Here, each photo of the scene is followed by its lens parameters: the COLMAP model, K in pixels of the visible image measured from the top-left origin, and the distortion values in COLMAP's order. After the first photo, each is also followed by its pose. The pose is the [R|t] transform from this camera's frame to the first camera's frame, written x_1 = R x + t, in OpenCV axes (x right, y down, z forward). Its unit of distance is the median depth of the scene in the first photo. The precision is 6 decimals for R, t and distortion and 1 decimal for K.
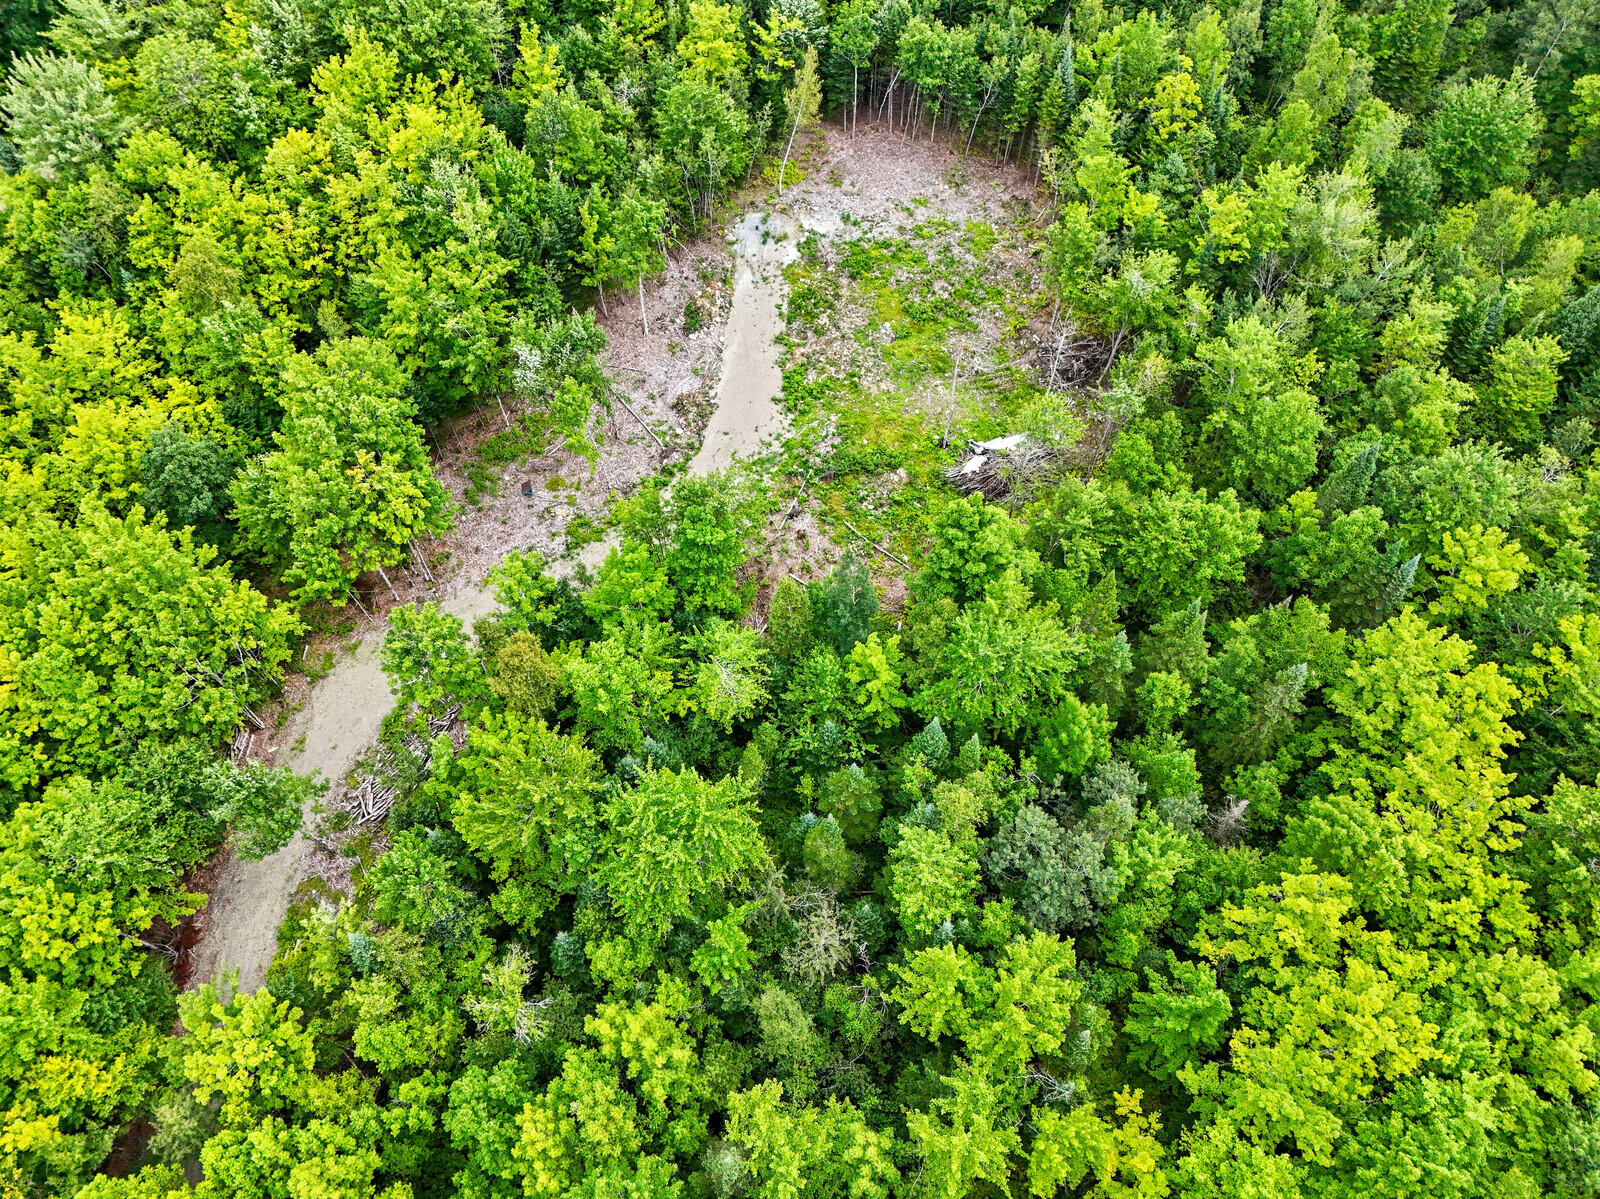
lens RADIAL K [[1151.6, 0, 800.0], [0, 1151.6, 599.5], [0, 0, 1]] dist [0.058216, -0.050748]
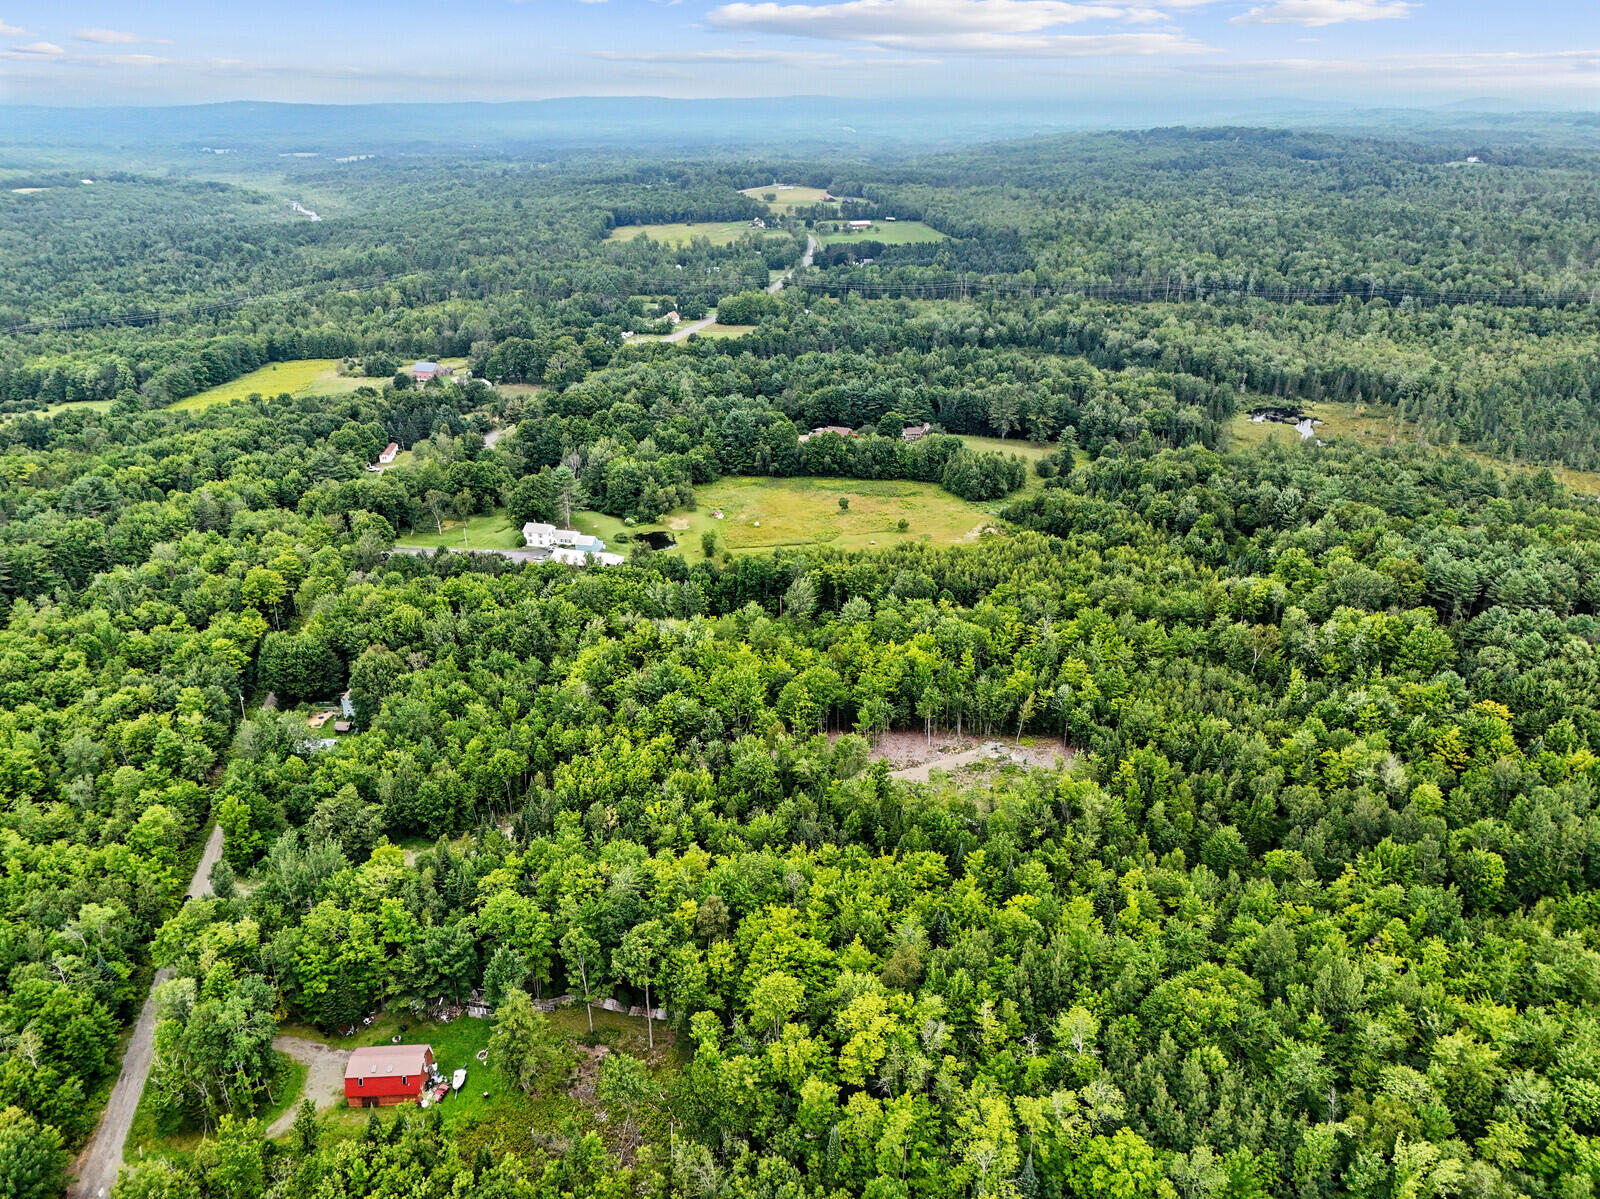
lens RADIAL K [[1151.1, 0, 797.8], [0, 1151.1, 609.8], [0, 0, 1]] dist [0.059425, -0.052816]
pose [[0.525193, 0.341632, -0.779397, 1.744846], [-0.733493, 0.646099, -0.211057, 0.365221], [0.431464, 0.682528, 0.589911, -0.947866]]
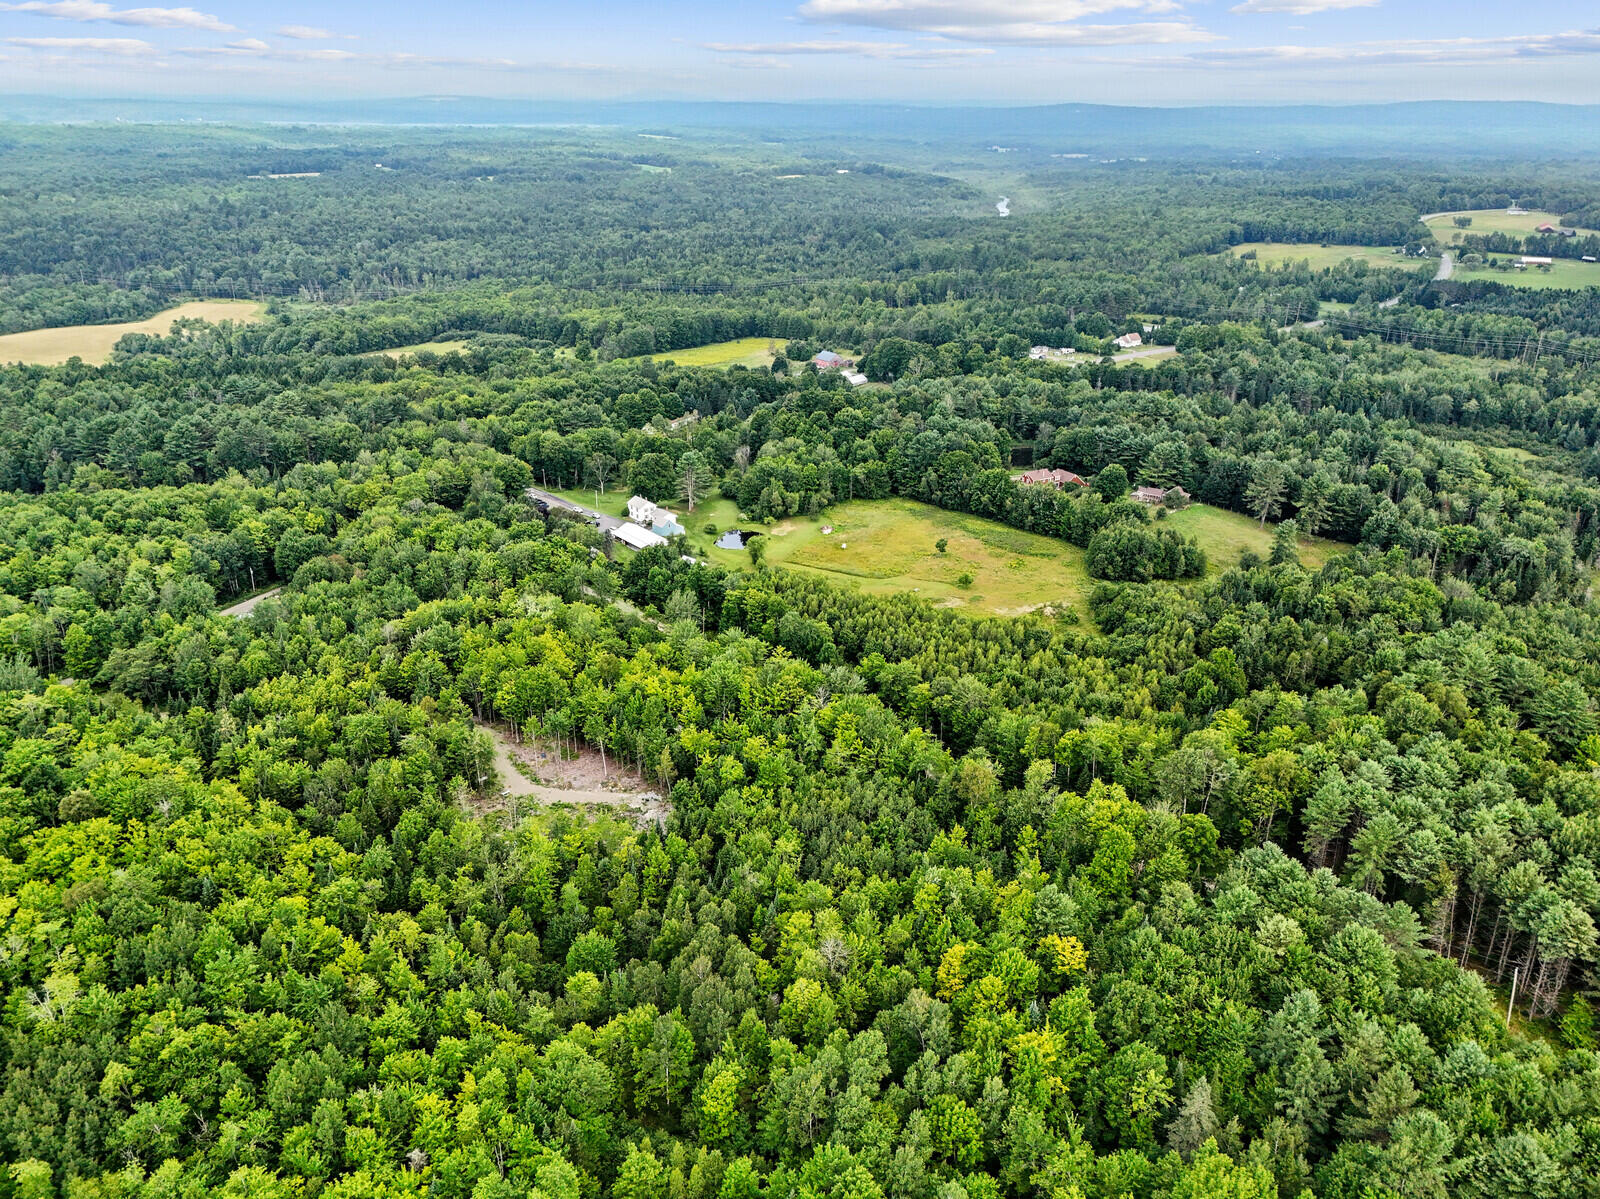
lens RADIAL K [[1183.6, 0, 796.9], [0, 1183.6, 643.3], [0, 0, 1]] dist [0.049227, -0.033256]
pose [[-0.054611, 0.416738, -0.907385, 2.191849], [-0.870964, 0.424523, 0.247391, -1.428185], [0.488303, 0.803809, 0.339780, 0.091824]]
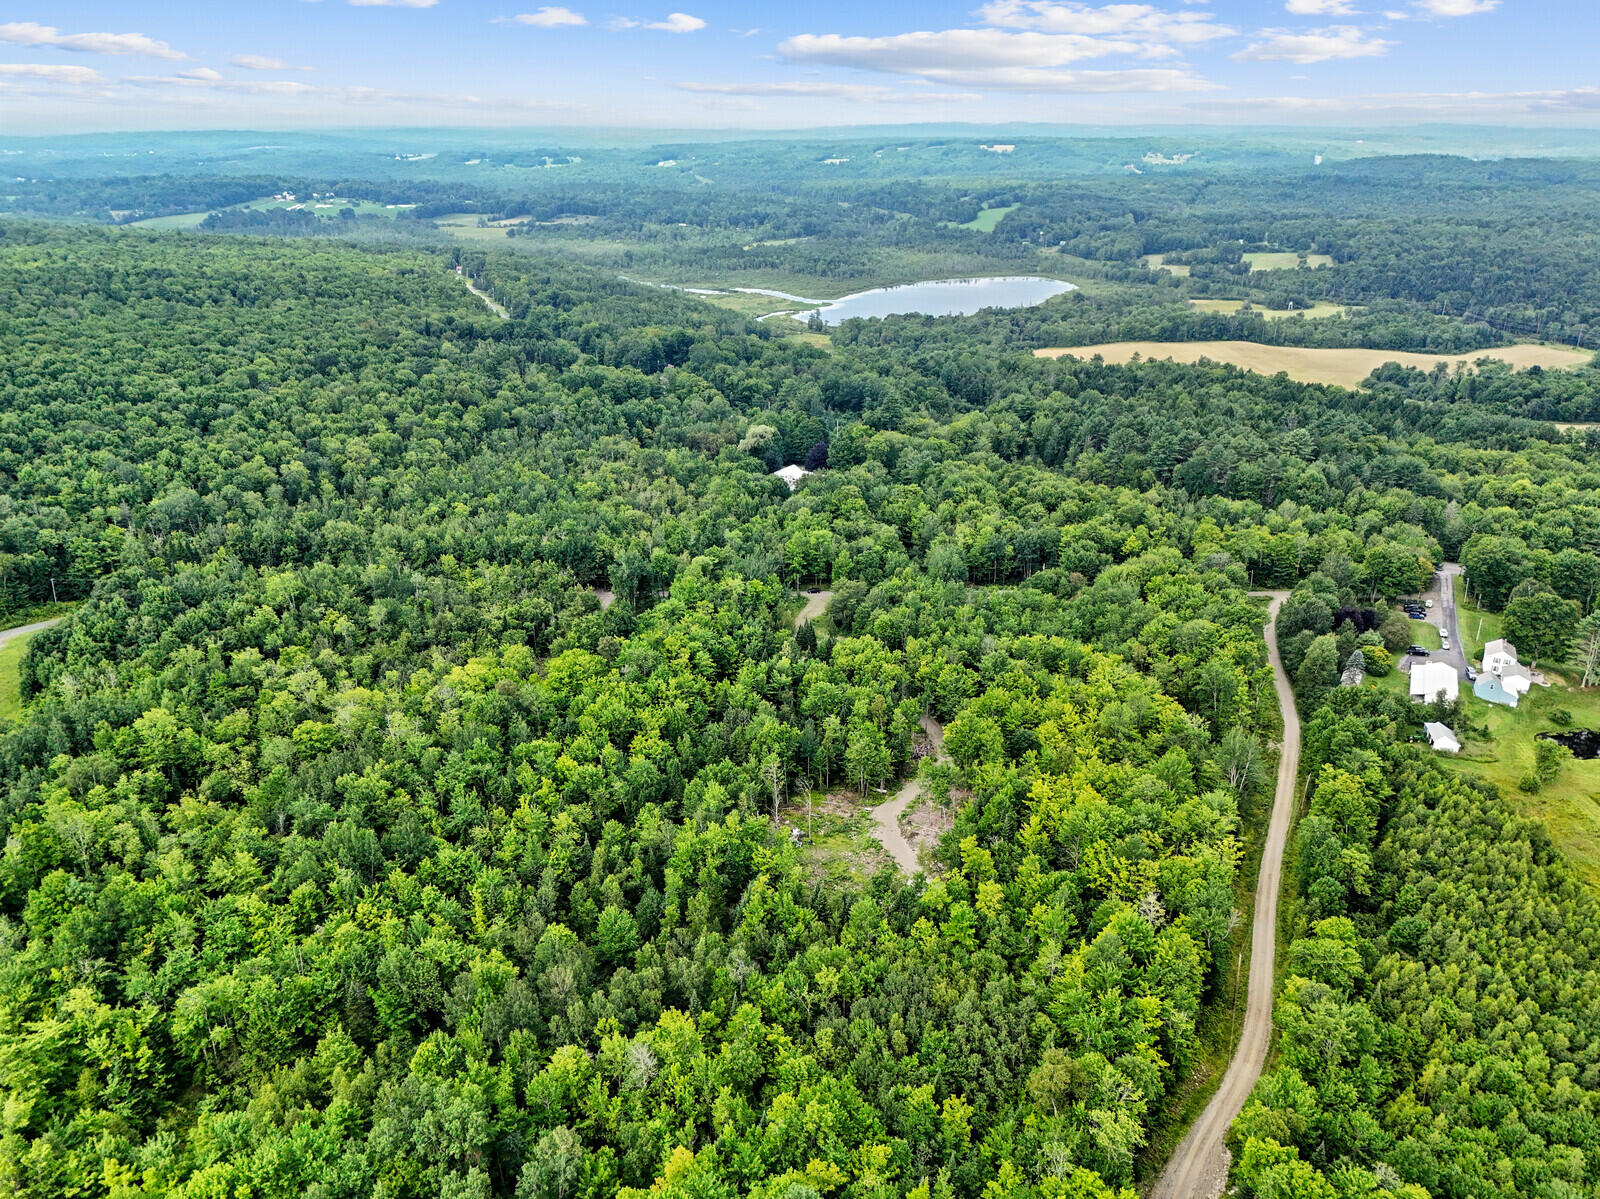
lens RADIAL K [[1198.4, 0, 807.9], [0, 1198.4, 570.9], [0, 0, 1]] dist [0.067317, -0.069631]
pose [[-0.919871, 0.138012, -0.367138, 1.021841], [-0.339095, 0.190576, 0.921247, -2.630385], [0.197111, 0.971923, -0.128506, 0.736697]]
